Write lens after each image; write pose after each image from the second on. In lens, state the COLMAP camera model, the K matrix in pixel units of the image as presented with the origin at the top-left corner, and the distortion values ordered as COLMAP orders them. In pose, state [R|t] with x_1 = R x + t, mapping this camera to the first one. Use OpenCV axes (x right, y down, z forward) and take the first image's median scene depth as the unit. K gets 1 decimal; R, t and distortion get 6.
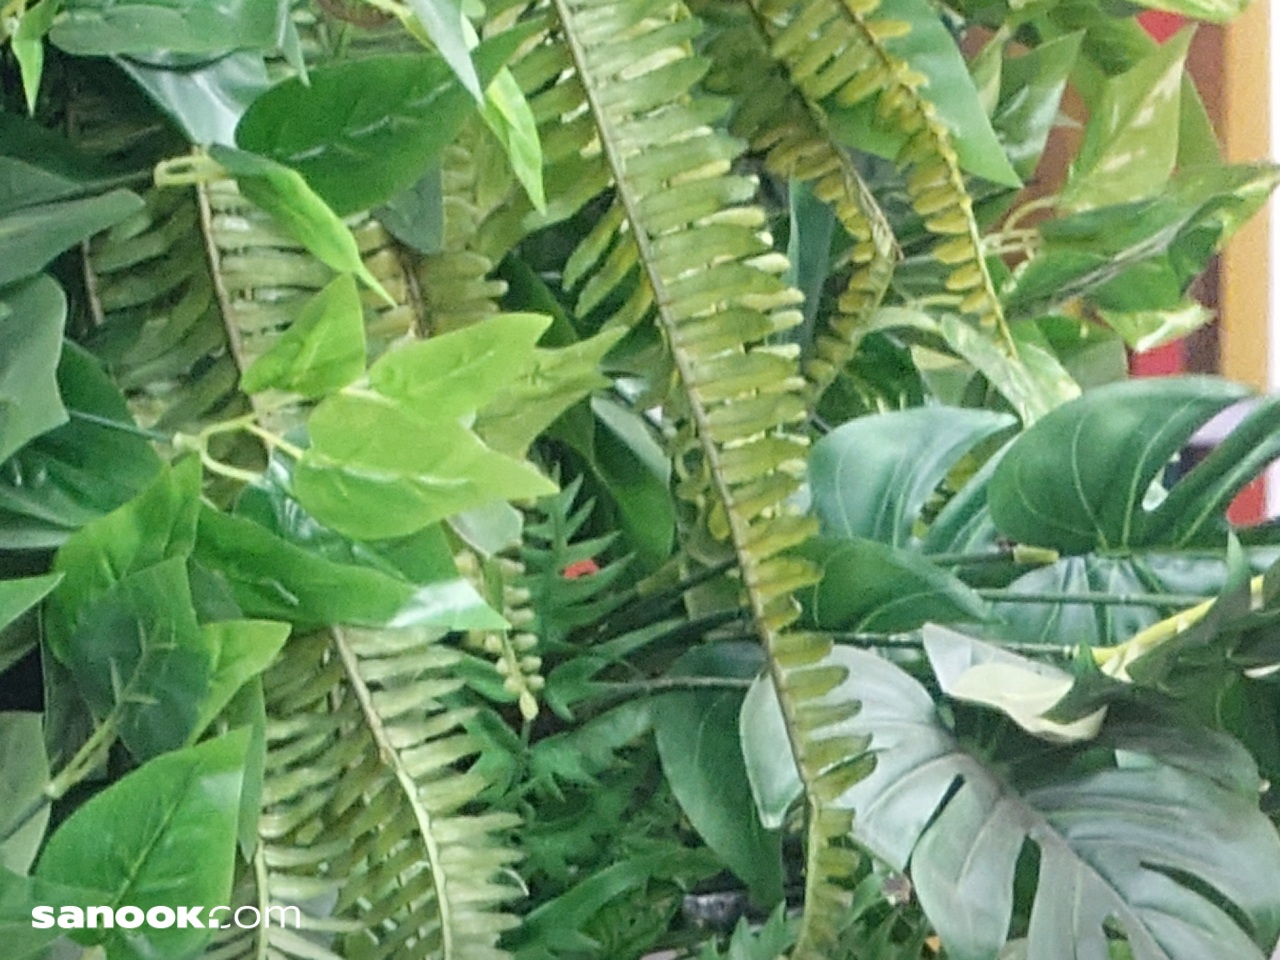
lens RADIAL K [[683.6, 0, 641.0], [0, 683.6, 483.8], [0, 0, 1]] dist [0.003267, 0.000600]
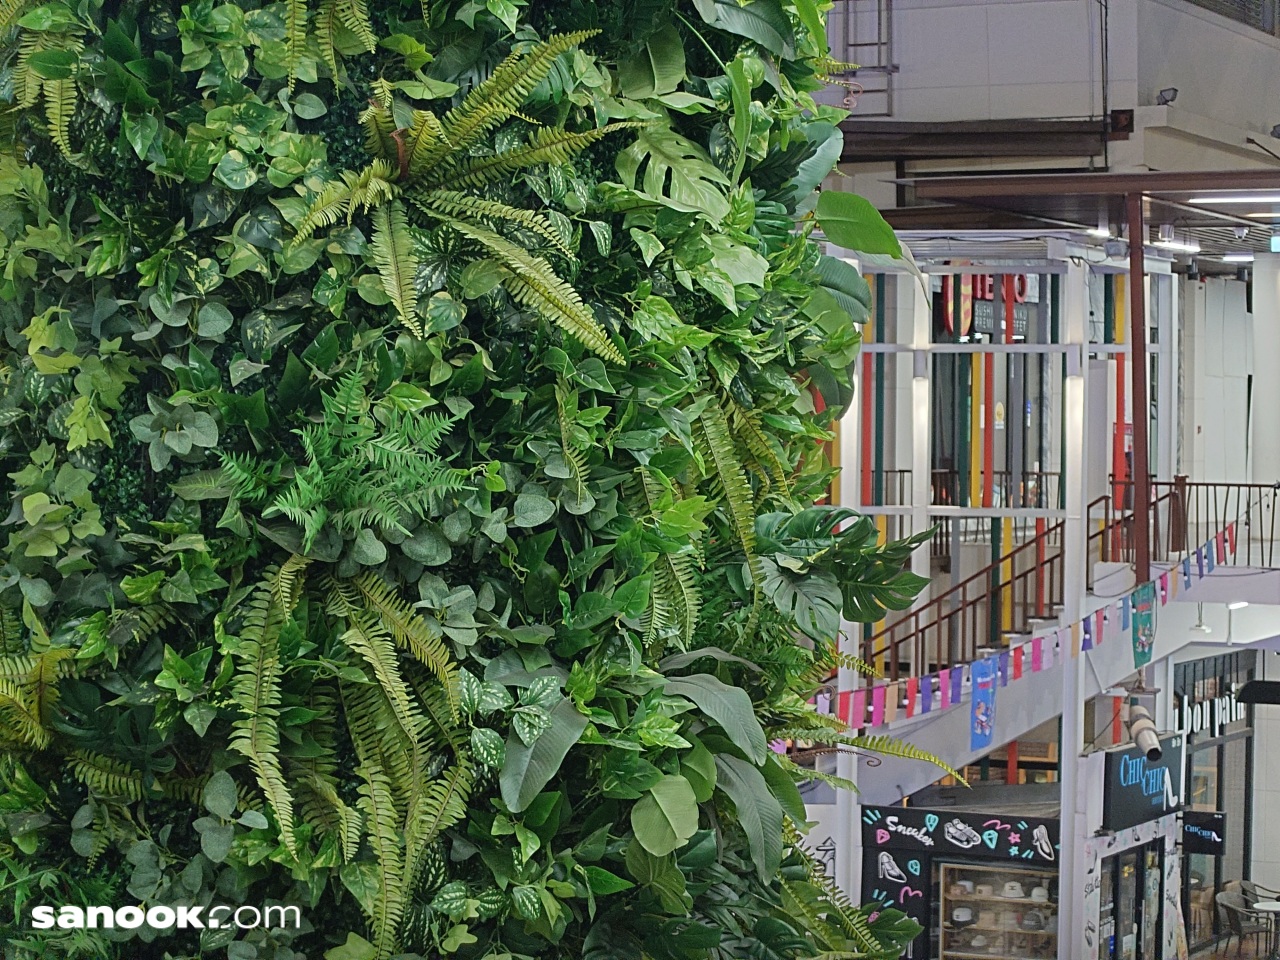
lens RADIAL K [[734.2, 0, 638.9], [0, 734.2, 476.7], [0, 0, 1]] dist [-0.001914, -0.000710]
pose [[0.999983, -0.003635, 0.004622, -0.693379], [0.003630, 0.999993, 0.001040, -0.404048], [-0.004626, -0.001023, 0.999989, -4.811561]]
